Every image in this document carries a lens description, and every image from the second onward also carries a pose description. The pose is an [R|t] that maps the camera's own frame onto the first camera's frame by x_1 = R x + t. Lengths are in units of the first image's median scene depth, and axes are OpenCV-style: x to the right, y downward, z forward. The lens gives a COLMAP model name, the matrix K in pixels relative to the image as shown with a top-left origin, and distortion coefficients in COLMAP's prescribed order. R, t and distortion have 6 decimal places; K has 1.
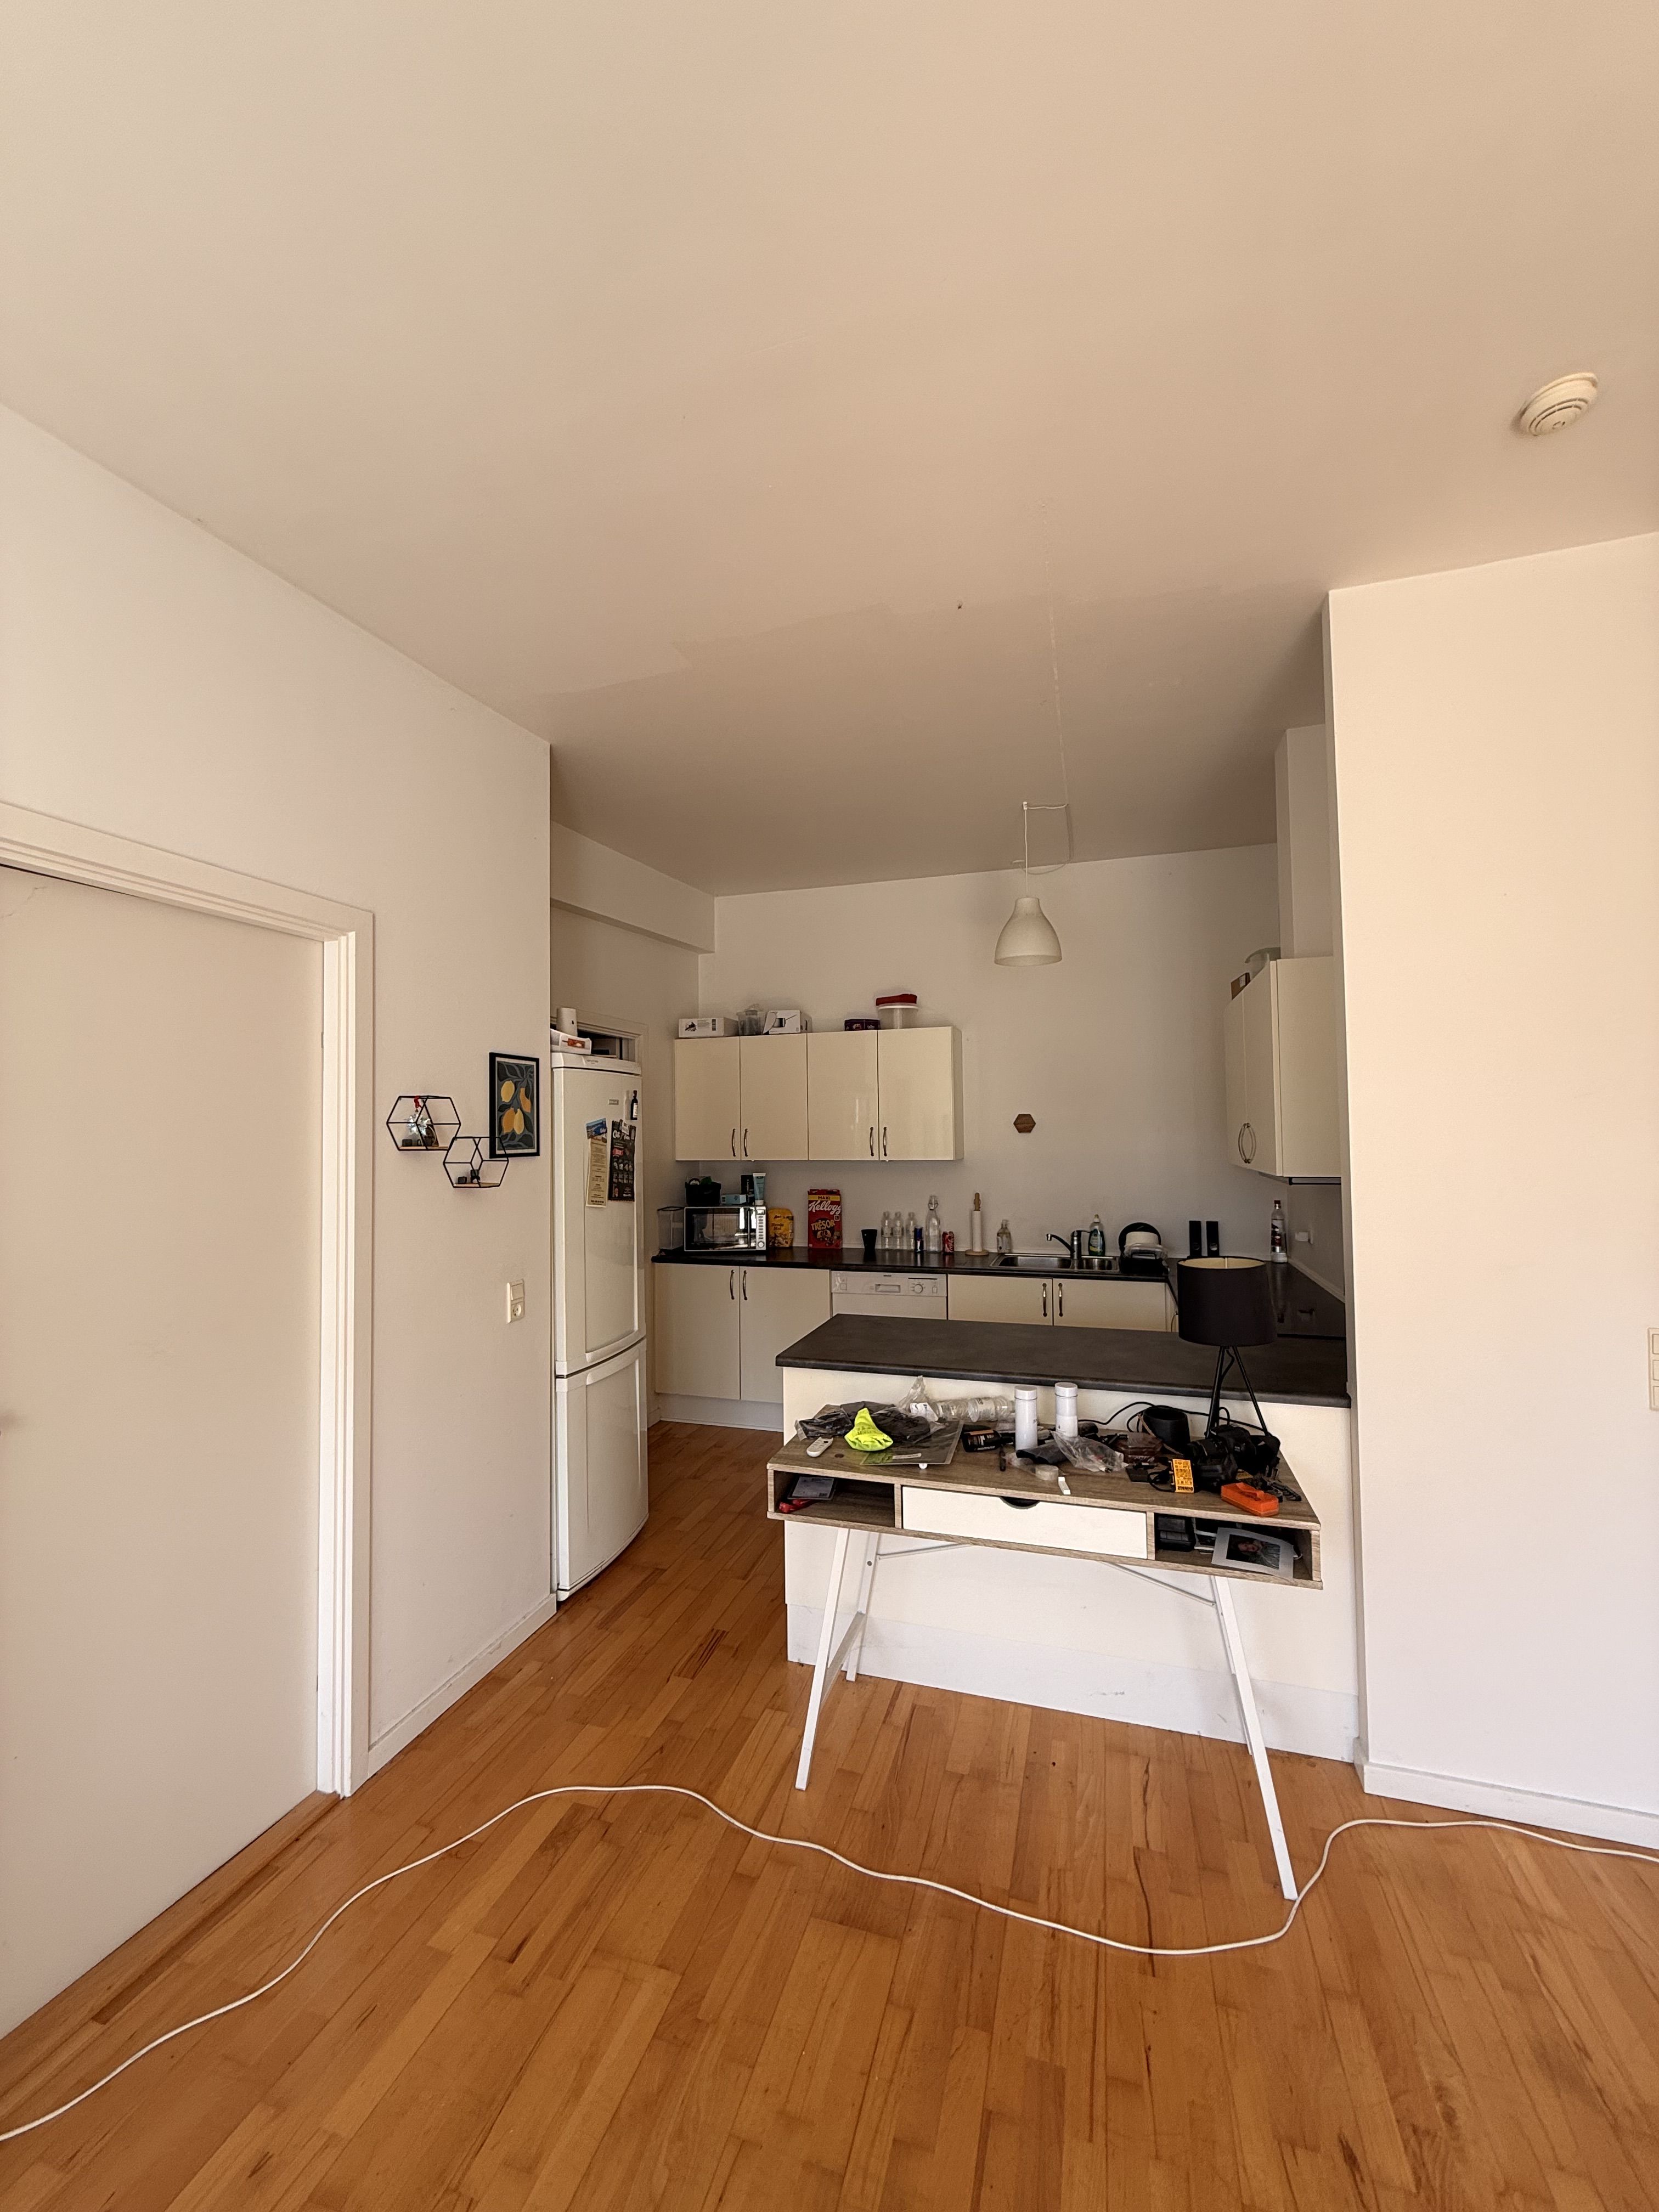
lens RADIAL K [[874.7, 0, 829.5], [0, 874.7, 1106.0], [0, 0, 1]] dist [-0.000766, -0.000001]
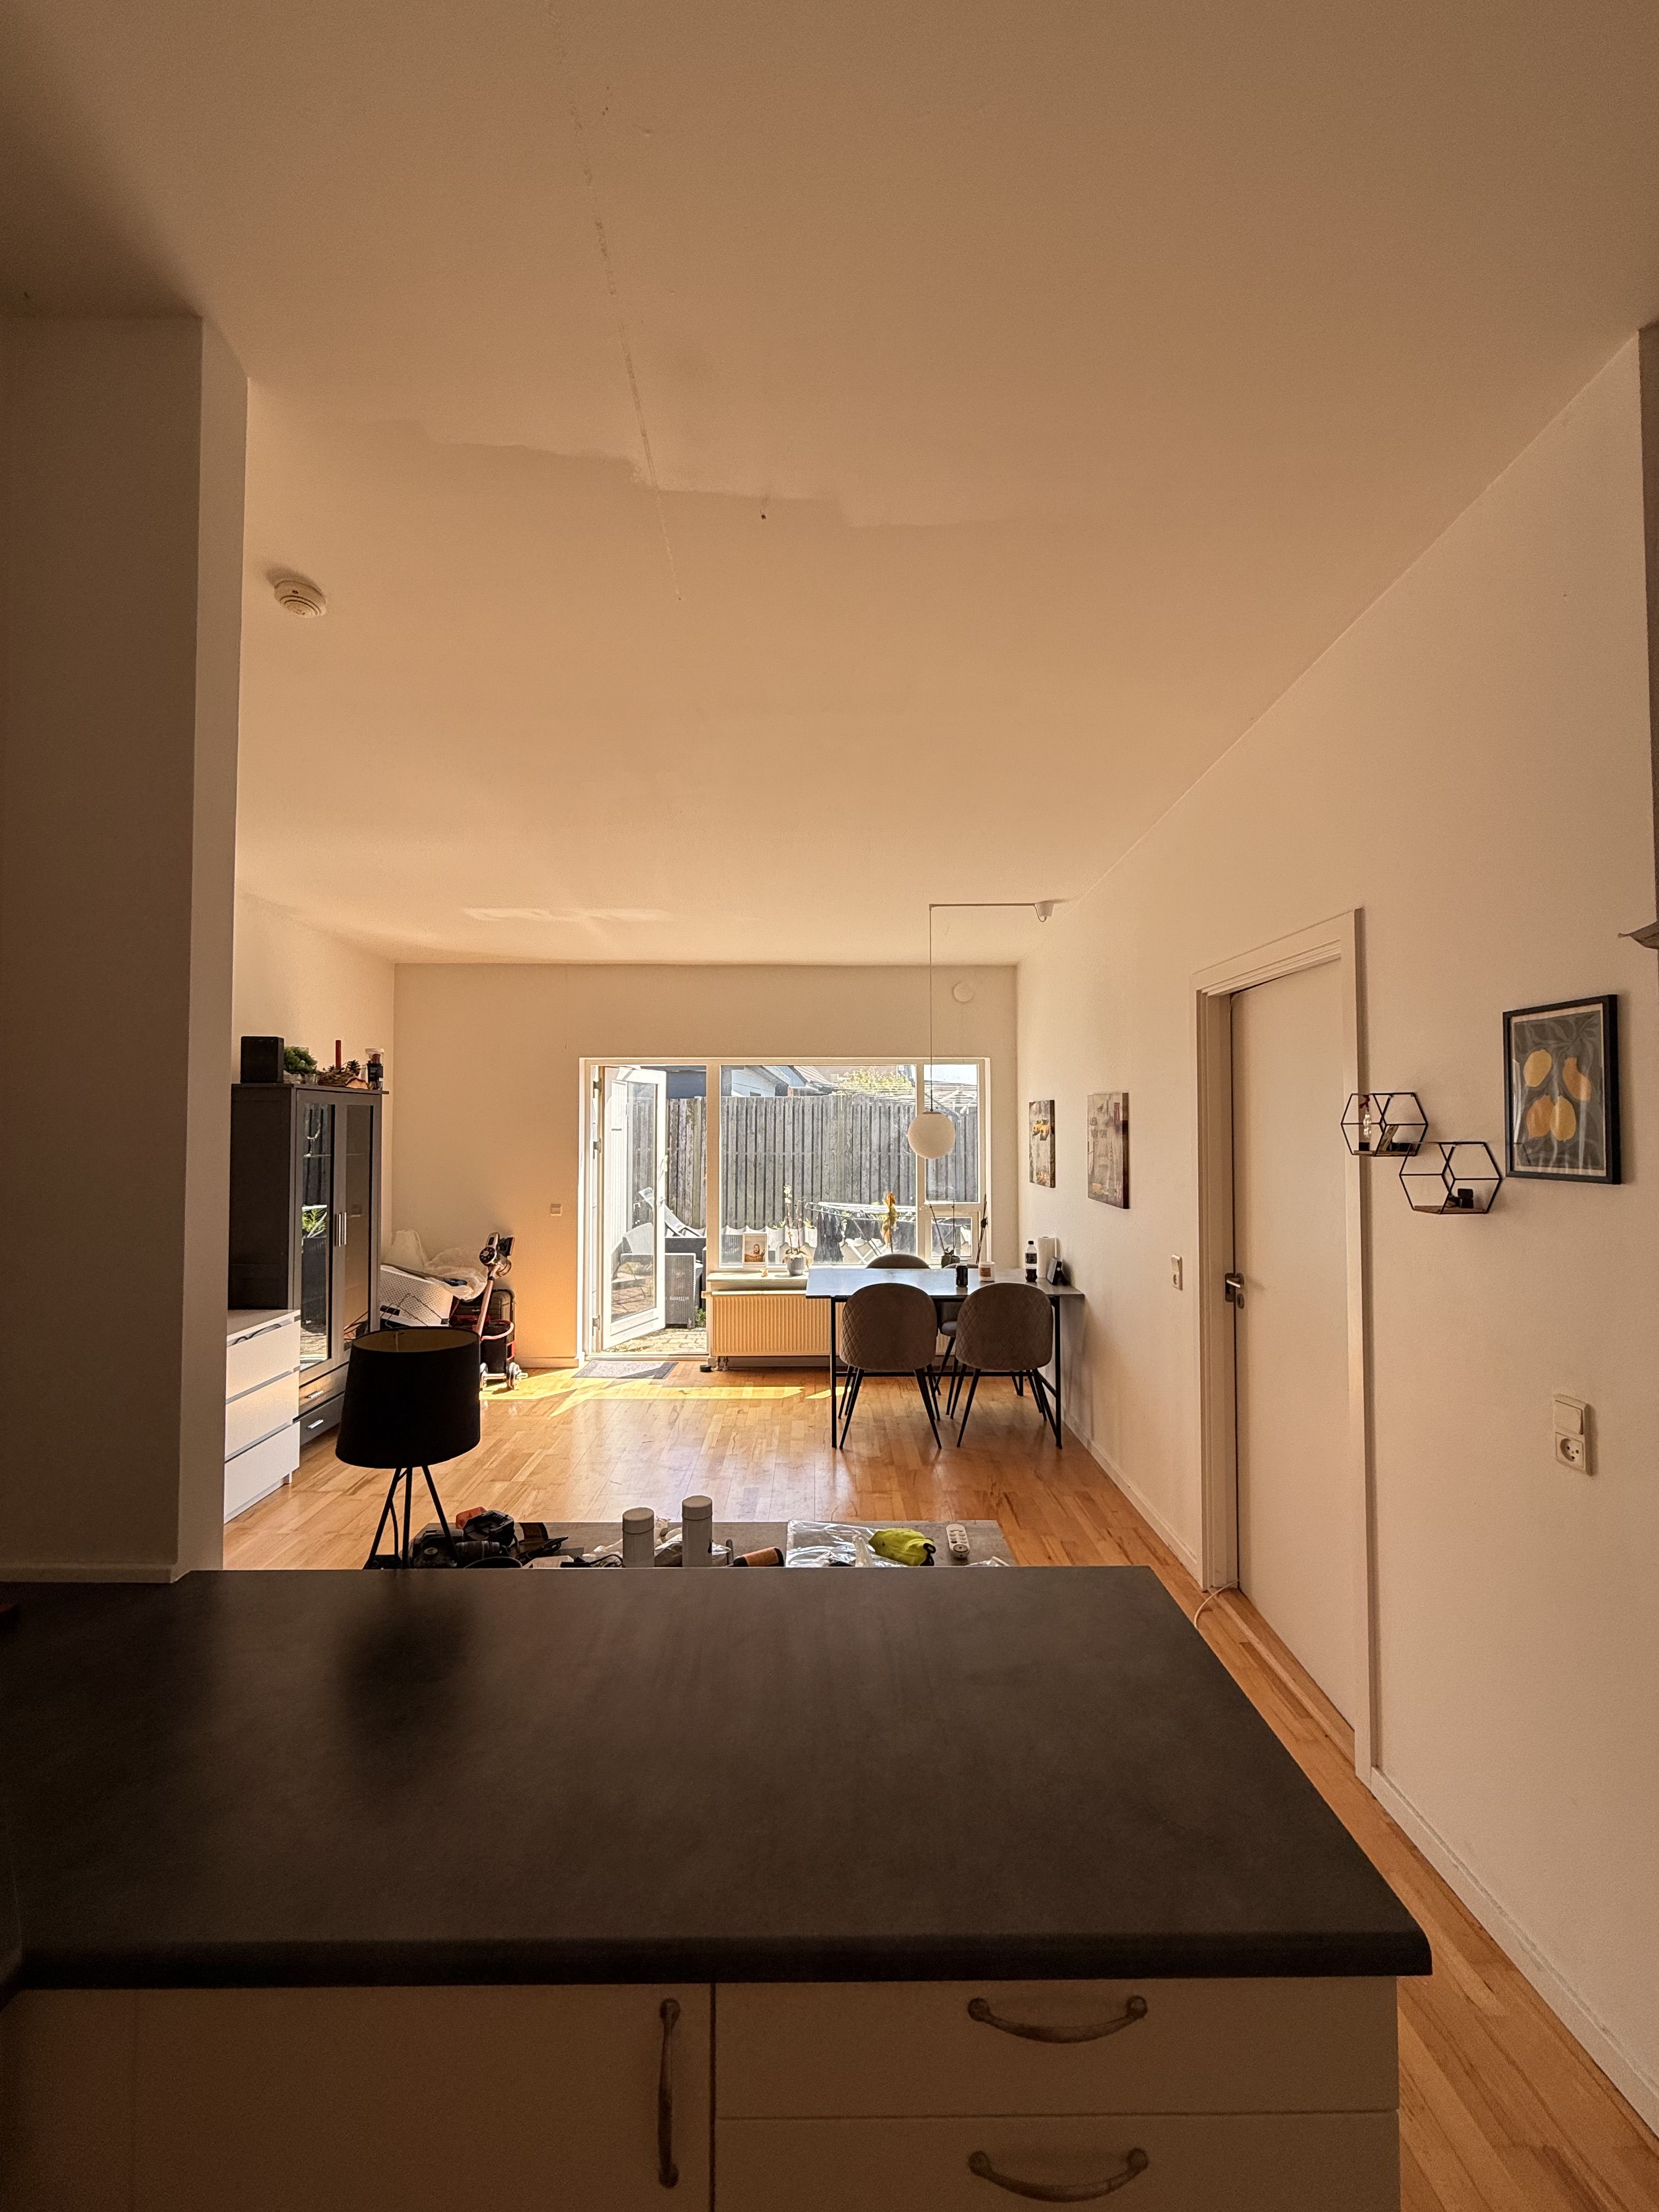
lens RADIAL K [[874.7, 0, 829.5], [0, 874.7, 1106.0], [0, 0, 1]] dist [-0.000766, -0.000001]
pose [[-0.950292, -0.002516, -0.311351, 0.288225], [0.013353, 0.998718, -0.048827, 0.032689], [0.311075, -0.050558, -0.949040, 1.437646]]
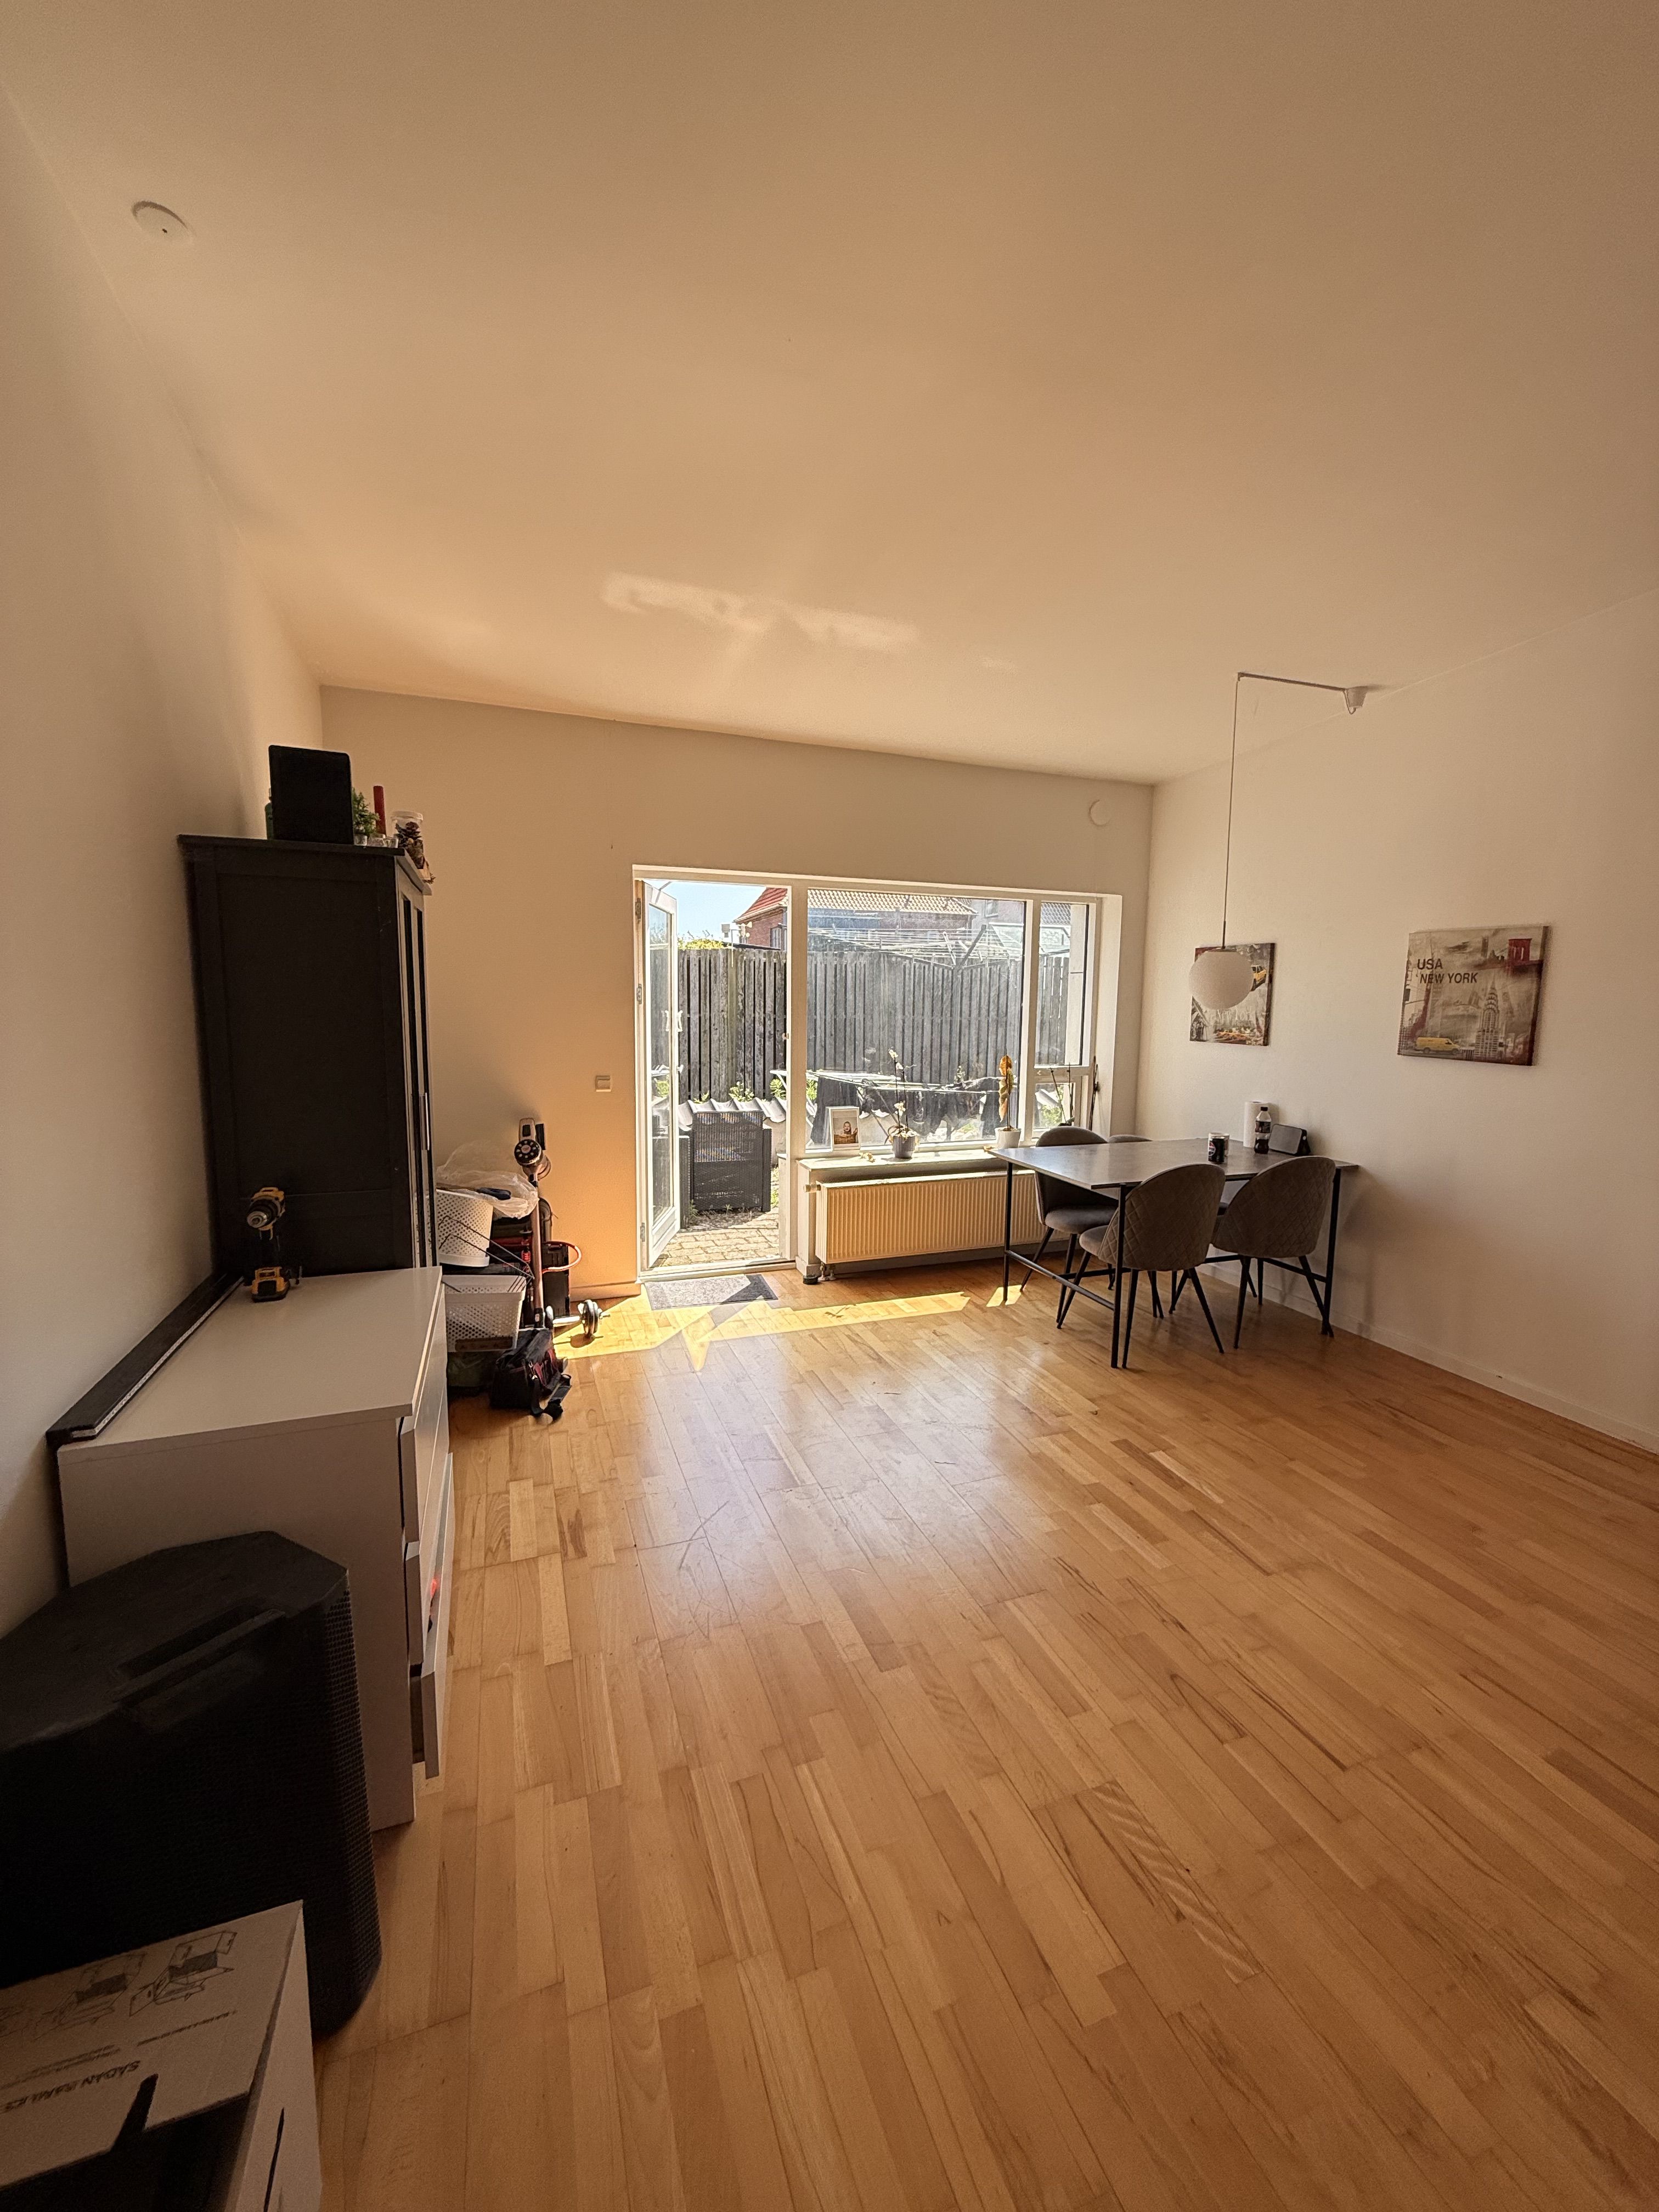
lens RADIAL K [[874.7, 0, 829.5], [0, 874.7, 1106.0], [0, 0, 1]] dist [-0.000766, -0.000001]
pose [[-0.792319, 0.068751, -0.606221, 0.318965], [0.008389, 0.994764, 0.101851, 0.034183], [0.610049, 0.075613, -0.788747, 1.394191]]
